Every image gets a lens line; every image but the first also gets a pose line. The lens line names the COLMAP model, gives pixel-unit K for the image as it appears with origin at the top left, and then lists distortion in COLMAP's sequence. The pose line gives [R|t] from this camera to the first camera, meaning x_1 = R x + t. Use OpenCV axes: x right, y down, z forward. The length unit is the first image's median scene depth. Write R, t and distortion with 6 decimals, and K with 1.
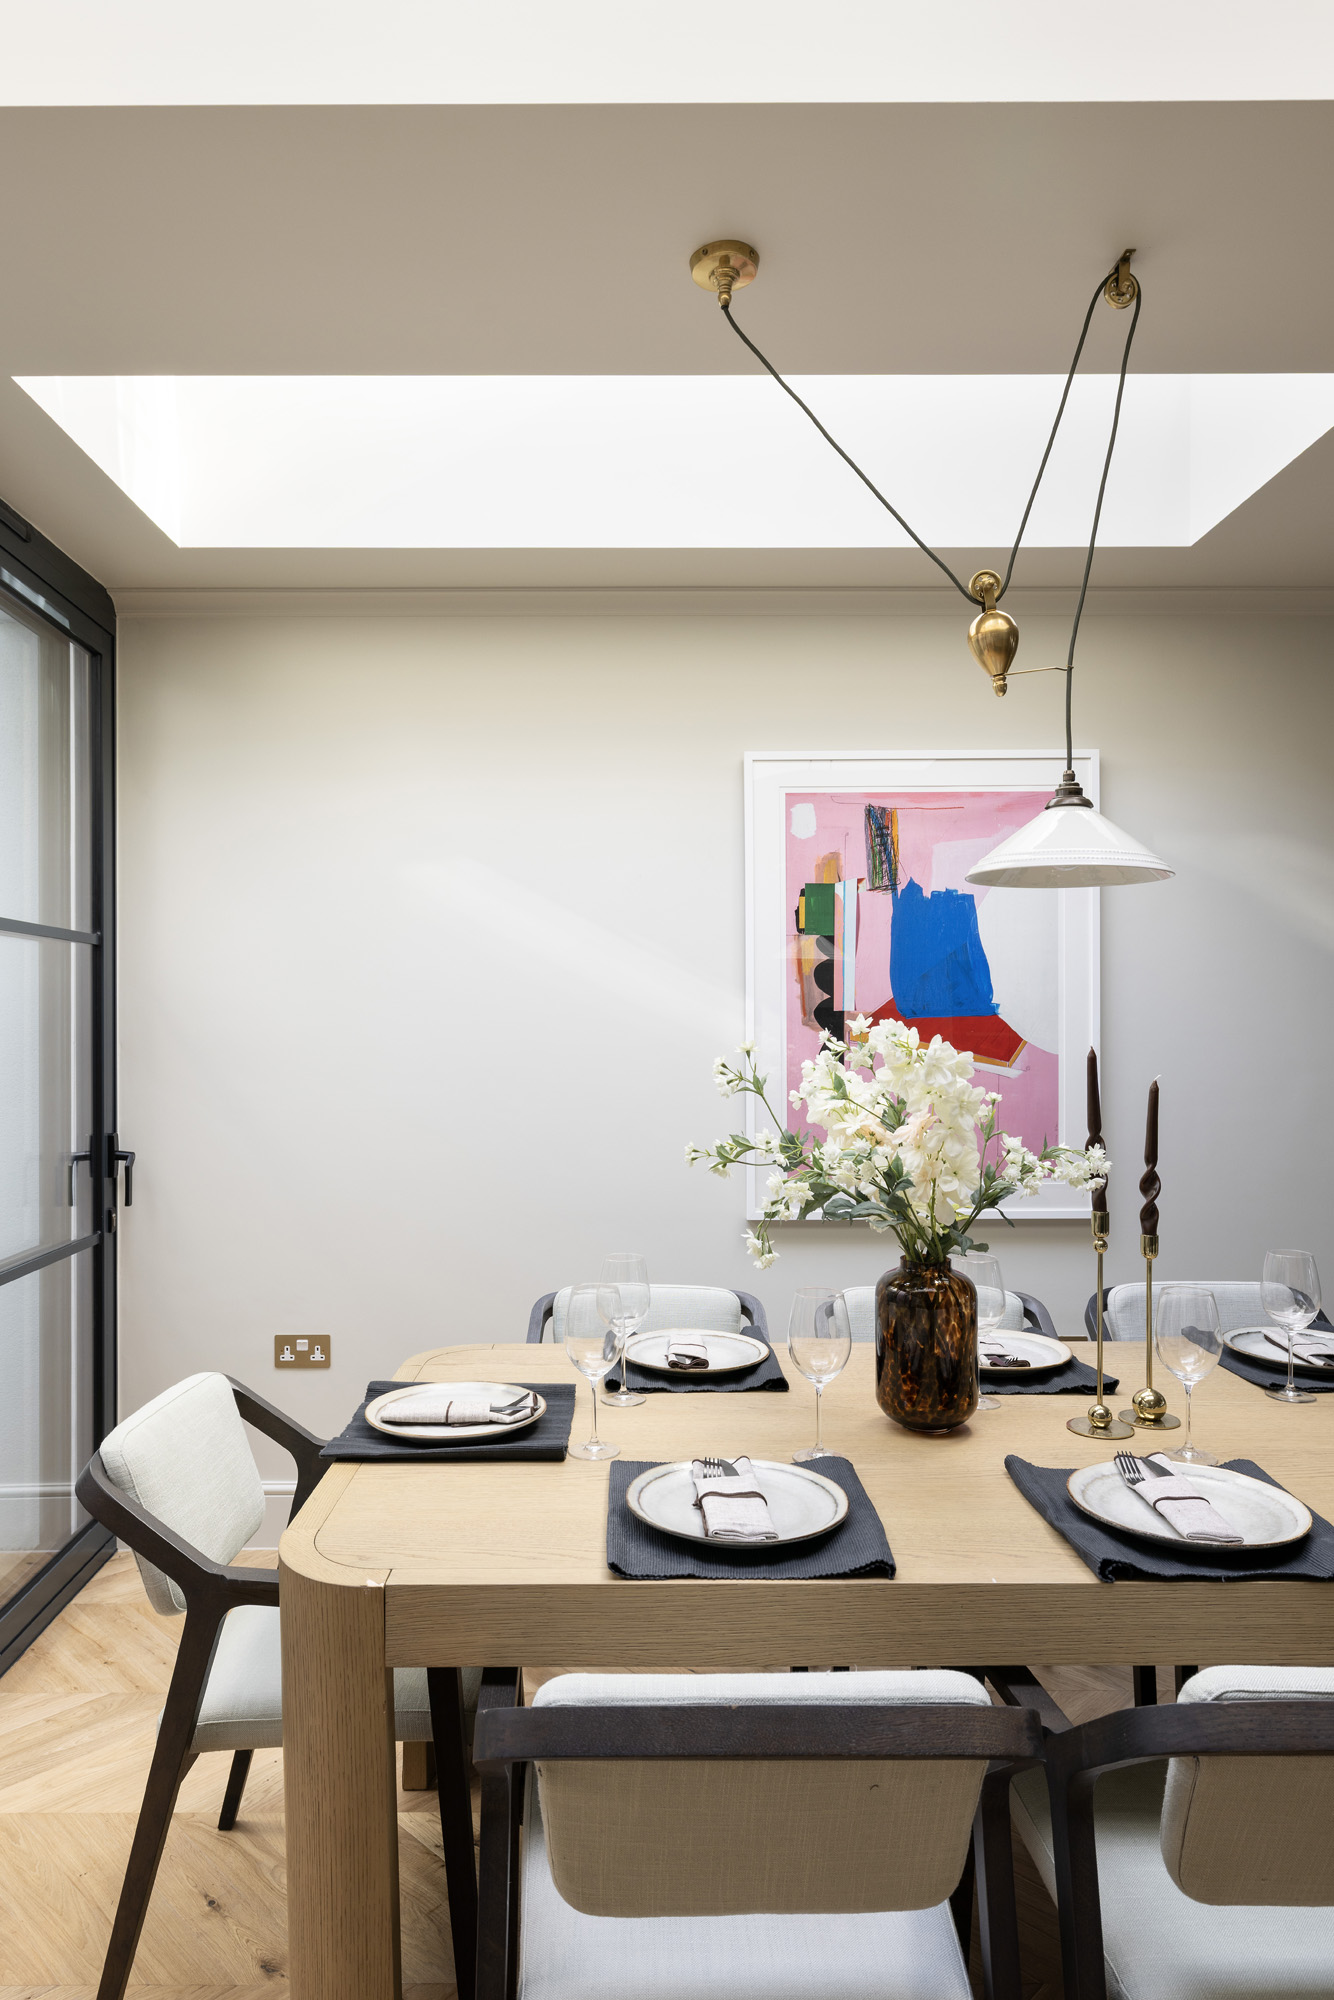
lens RADIAL K [[1163.0, 0, 521.0], [0, 1163.0, 1024.1], [0, 0, 1]] dist [0.013336, 0.001864]
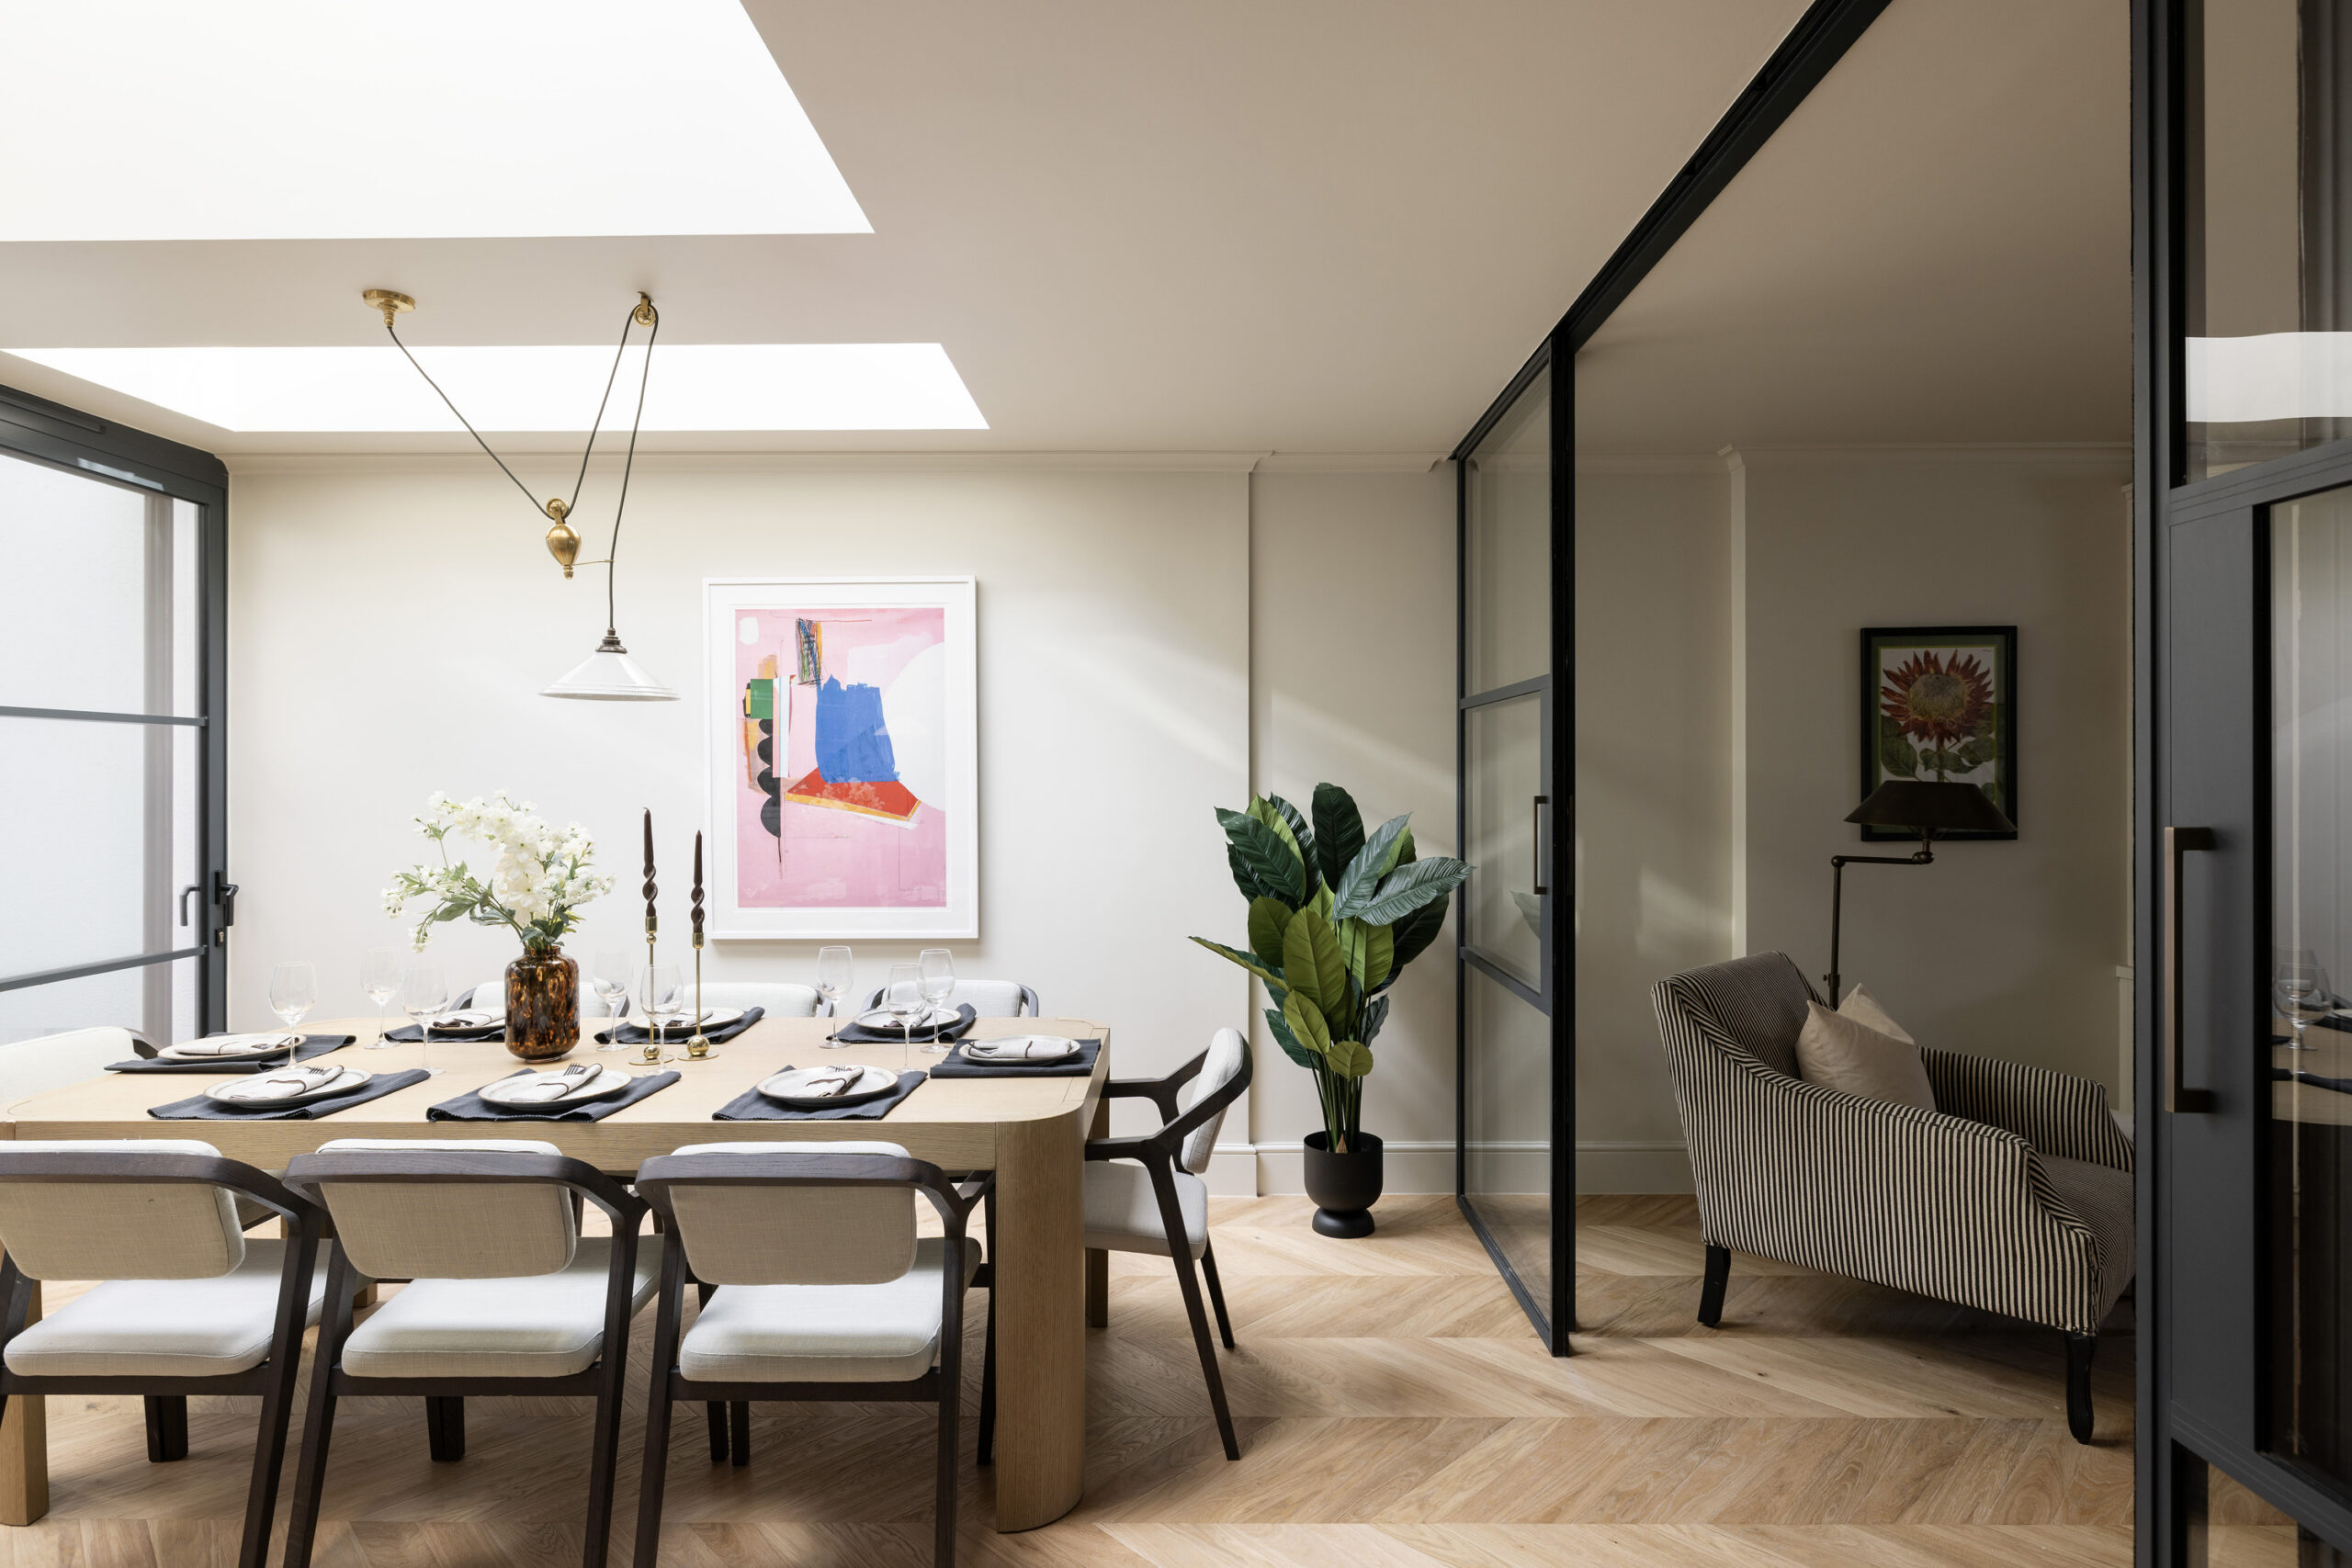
lens RADIAL K [[1232.6, 0, 1166.2], [0, 1232.6, 777.5], [0, 0, 1]] dist [0.005106, 0.000375]
pose [[0.999746, 0.001542, -0.022466, 0.738057], [-0.001494, 0.999997, 0.002154, -0.014802], [0.022470, -0.002120, 0.999745, -0.362063]]
